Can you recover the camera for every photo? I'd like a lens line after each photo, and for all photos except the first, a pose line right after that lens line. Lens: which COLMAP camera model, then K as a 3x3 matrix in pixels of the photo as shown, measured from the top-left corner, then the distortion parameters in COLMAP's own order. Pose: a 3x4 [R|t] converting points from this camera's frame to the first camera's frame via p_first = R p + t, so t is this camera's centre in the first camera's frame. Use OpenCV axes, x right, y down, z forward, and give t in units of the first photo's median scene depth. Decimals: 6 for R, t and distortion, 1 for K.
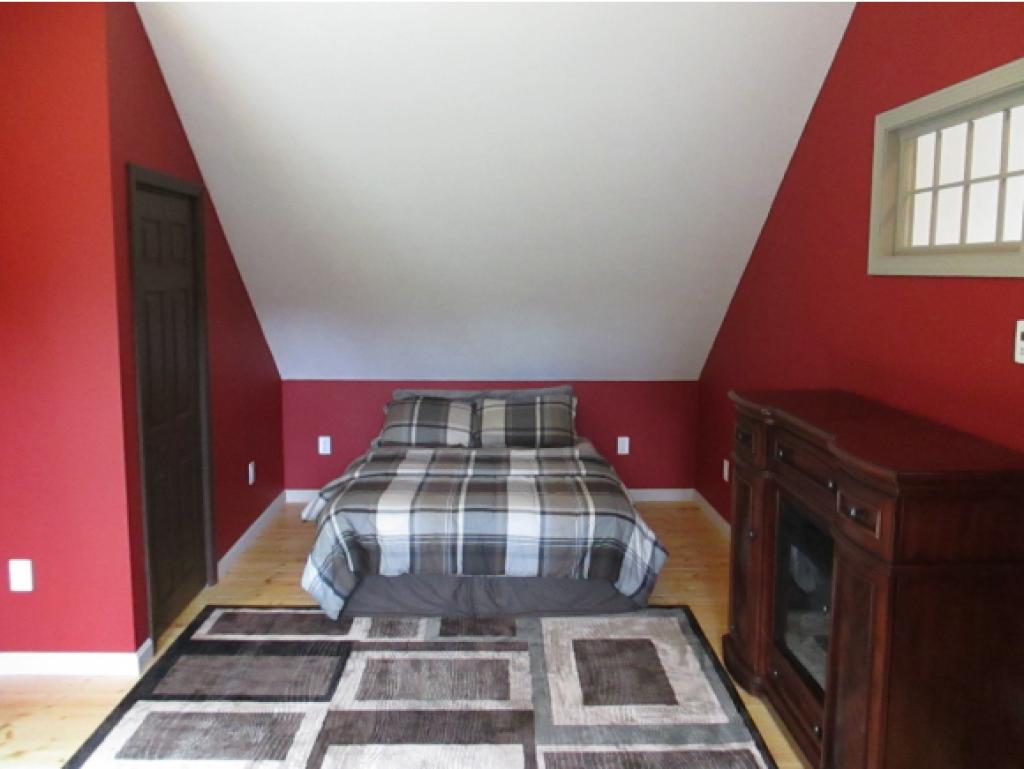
lens RADIAL K [[850.3, 0, 515.2], [0, 850.3, 384.0], [0, 0, 1]] dist [-0.028878, 0.013841]
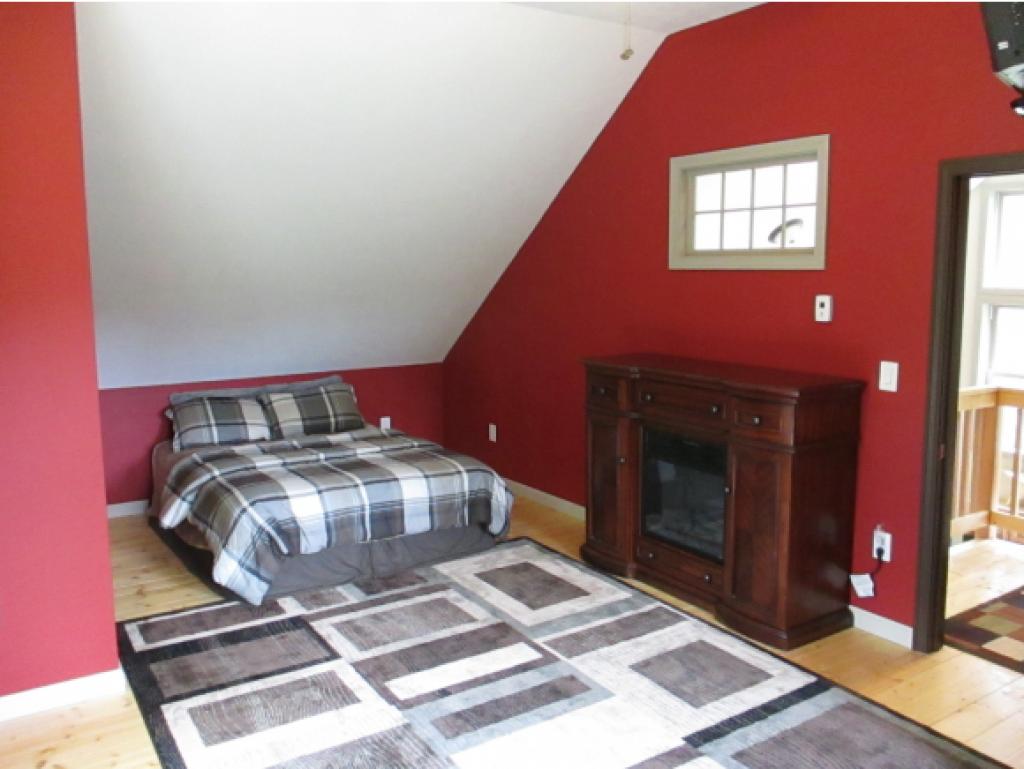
lens RADIAL K [[850.3, 0, 512.8], [0, 850.3, 383.6], [0, 0, 1]] dist [-0.028878, 0.013841]
pose [[0.850961, -0.086467, 0.518062, -0.474131], [0.083441, 0.996085, 0.029193, -0.001107], [-0.518558, 0.018386, 0.854845, -0.070243]]
